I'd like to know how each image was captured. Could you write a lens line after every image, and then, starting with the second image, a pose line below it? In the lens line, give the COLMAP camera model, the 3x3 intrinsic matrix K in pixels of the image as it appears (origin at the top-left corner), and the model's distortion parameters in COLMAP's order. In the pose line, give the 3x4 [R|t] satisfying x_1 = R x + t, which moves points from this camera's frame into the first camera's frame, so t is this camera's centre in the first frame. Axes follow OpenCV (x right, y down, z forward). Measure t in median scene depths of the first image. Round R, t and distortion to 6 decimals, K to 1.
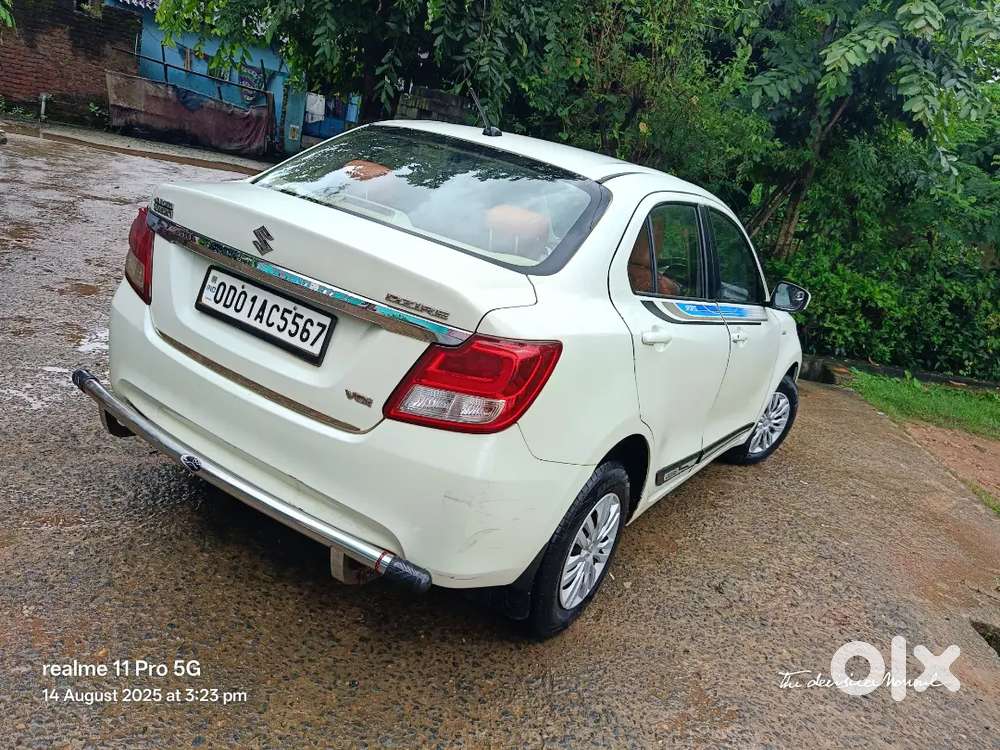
lens RADIAL K [[752.3, 0, 482.3], [0, 752.3, 383.4], [0, 0, 1]] dist [0.012548, -0.011320]
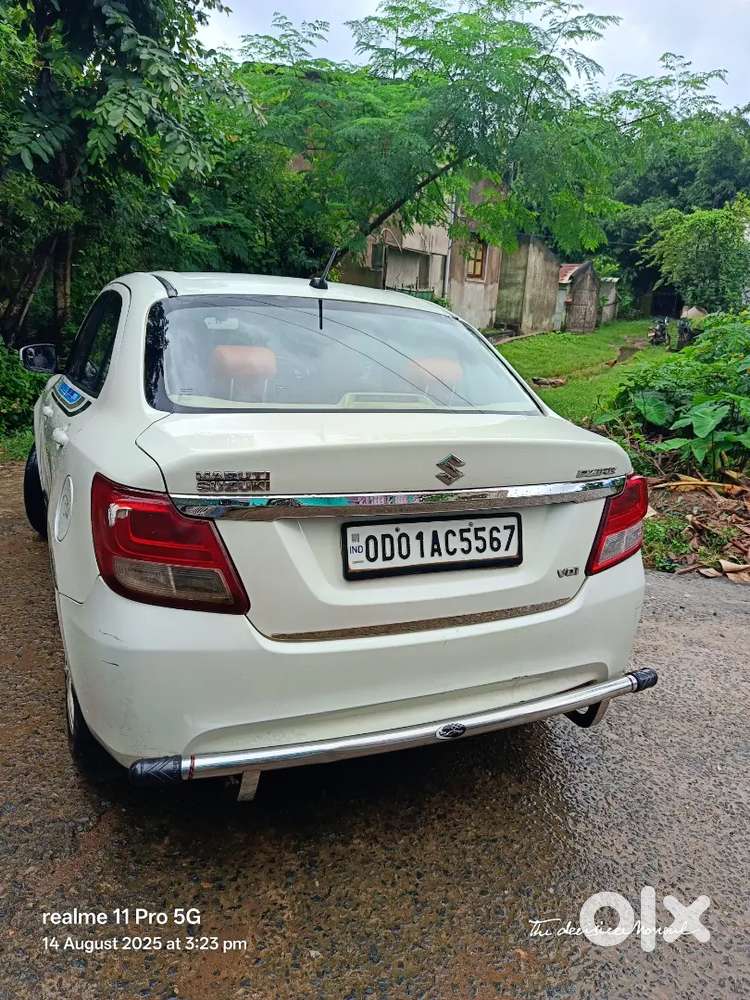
lens RADIAL K [[751.1, 0, 375.0], [0, 751.1, 500.0], [0, 0, 1]] dist [0.005728, -0.012068]
pose [[0.561732, -0.395486, 0.726669, -0.937172], [0.306712, 0.915302, 0.261054, -0.388994], [-0.768365, 0.076236, 0.635455, 0.465707]]
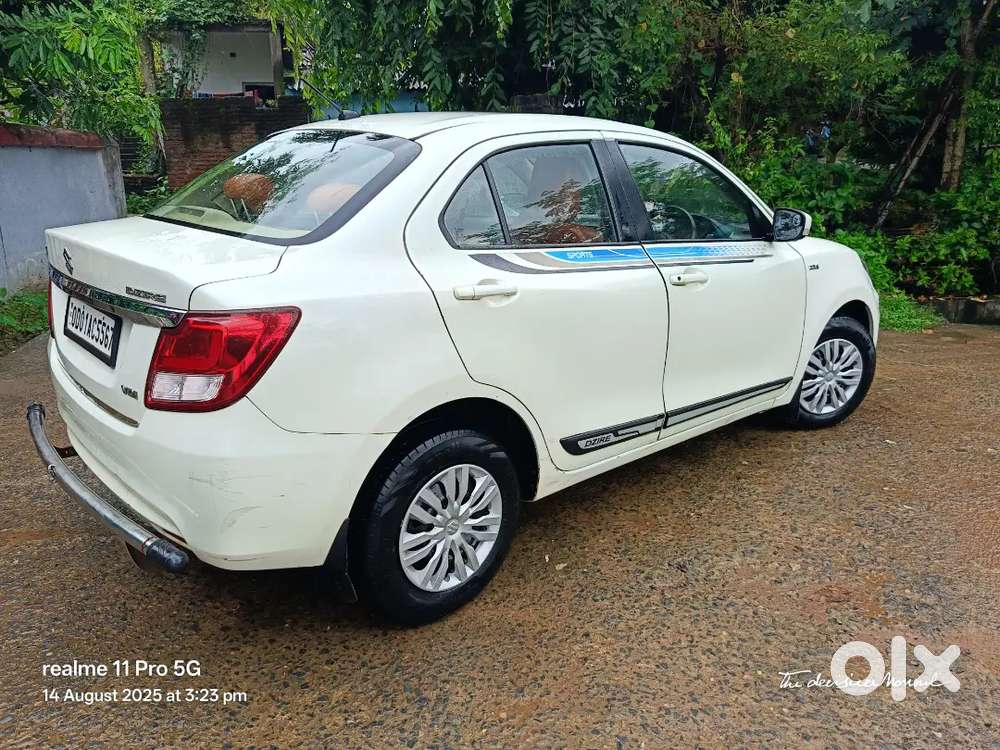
lens RADIAL K [[752.3, 0, 482.3], [0, 752.3, 383.4], [0, 0, 1]] dist [0.012548, -0.011320]
pose [[0.943915, -0.129010, -0.303941, 0.543252], [0.121907, 0.991639, -0.042315, 0.098814], [0.306859, 0.002889, 0.951751, 0.137702]]
